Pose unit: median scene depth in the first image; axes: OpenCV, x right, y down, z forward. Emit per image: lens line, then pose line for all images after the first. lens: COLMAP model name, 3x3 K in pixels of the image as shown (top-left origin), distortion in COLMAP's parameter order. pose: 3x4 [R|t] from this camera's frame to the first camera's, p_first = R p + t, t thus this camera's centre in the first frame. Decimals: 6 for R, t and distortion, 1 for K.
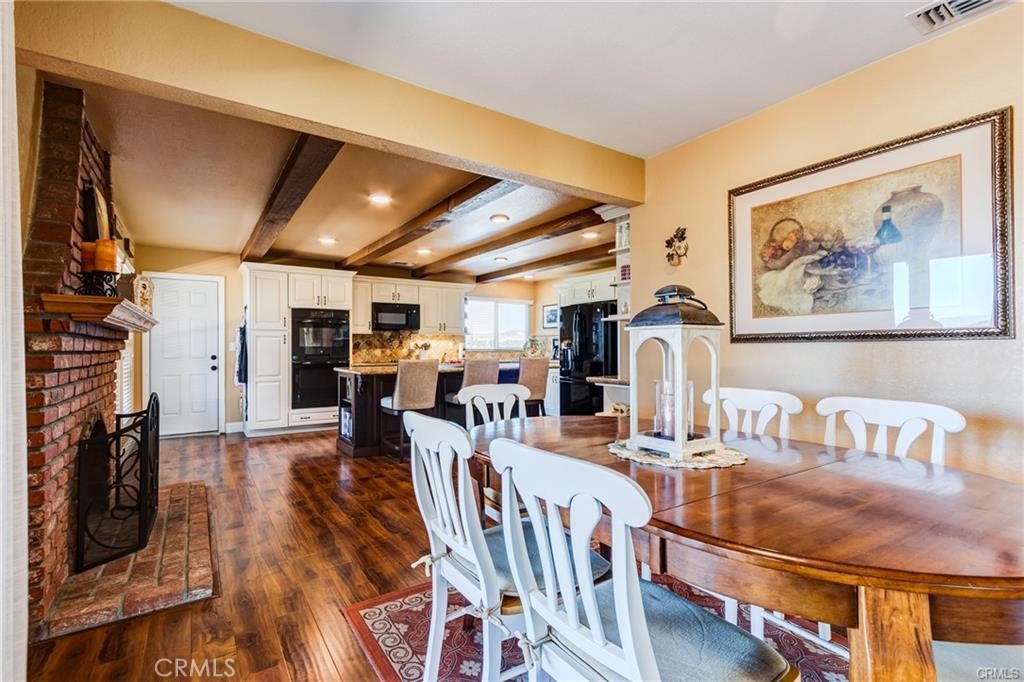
lens RADIAL K [[469.3, 0, 503.9], [0, 469.3, 345.7], [0, 0, 1]] dist [0.001741, 0.000136]
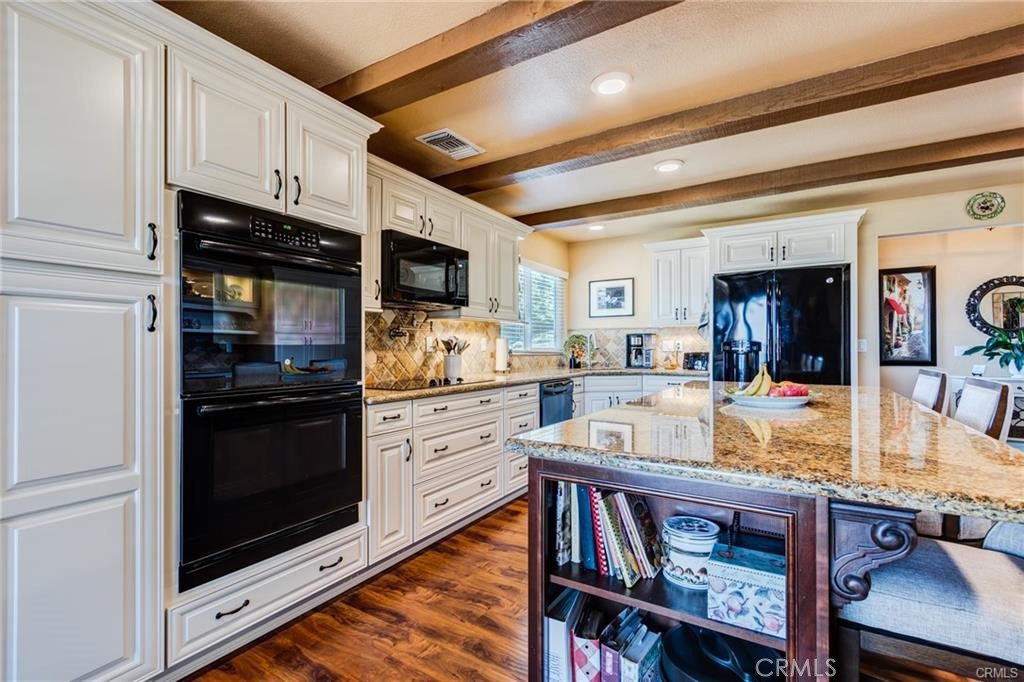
lens RADIAL K [[469.3, 0, 507.0], [0, 469.3, 347.7], [0, 0, 1]] dist [0.001741, 0.000136]
pose [[0.906788, -0.000068, 0.421586, -0.408550], [-0.000373, 0.999999, 0.000964, 0.003866], [-0.421586, -0.001031, 0.906788, 0.713960]]
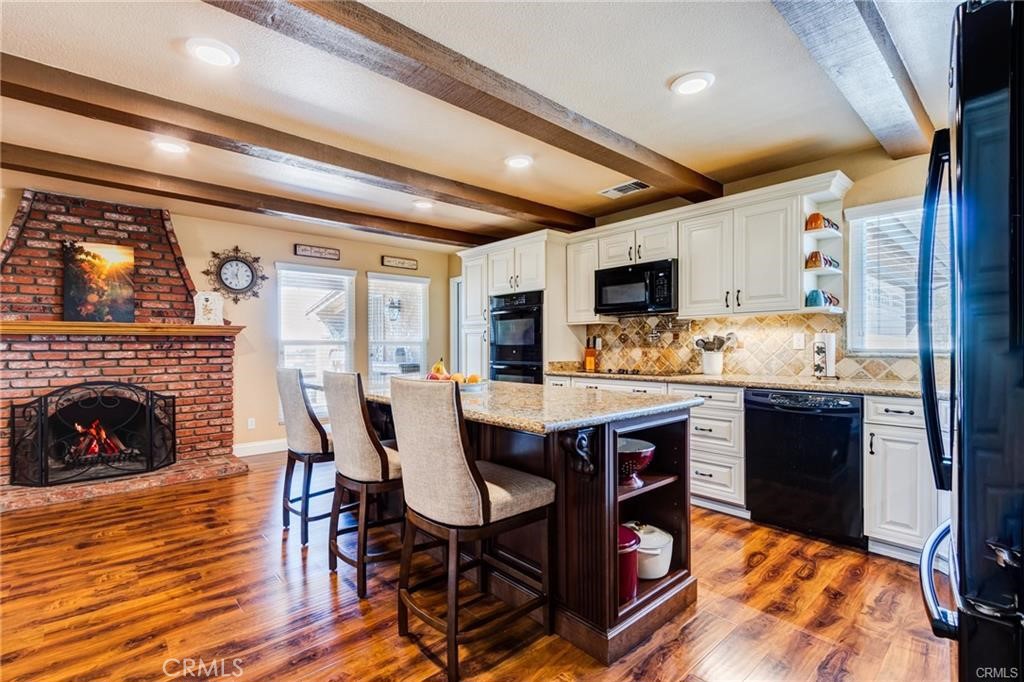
lens RADIAL K [[469.3, 0, 491.4], [0, 469.3, 343.4], [0, 0, 1]] dist [0.001741, 0.000136]
pose [[0.125334, -0.001665, -0.992113, 0.350405], [0.007477, 0.999972, -0.000734, 0.000021], [0.992086, -0.007326, 0.125343, 0.919221]]
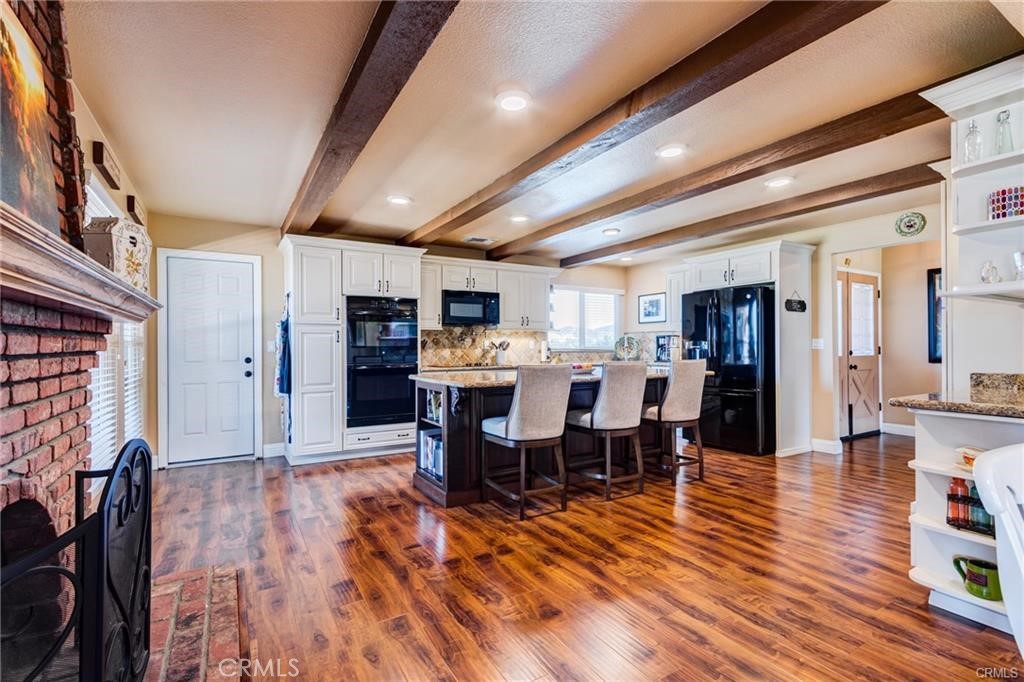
lens RADIAL K [[469.3, 0, 502.6], [0, 469.3, 345.8], [0, 0, 1]] dist [0.001741, 0.000136]
pose [[0.998532, -0.002082, -0.054116, -0.160252], [0.002119, 0.999998, 0.000621, 0.001674], [0.054115, -0.000735, 0.998534, 0.255095]]
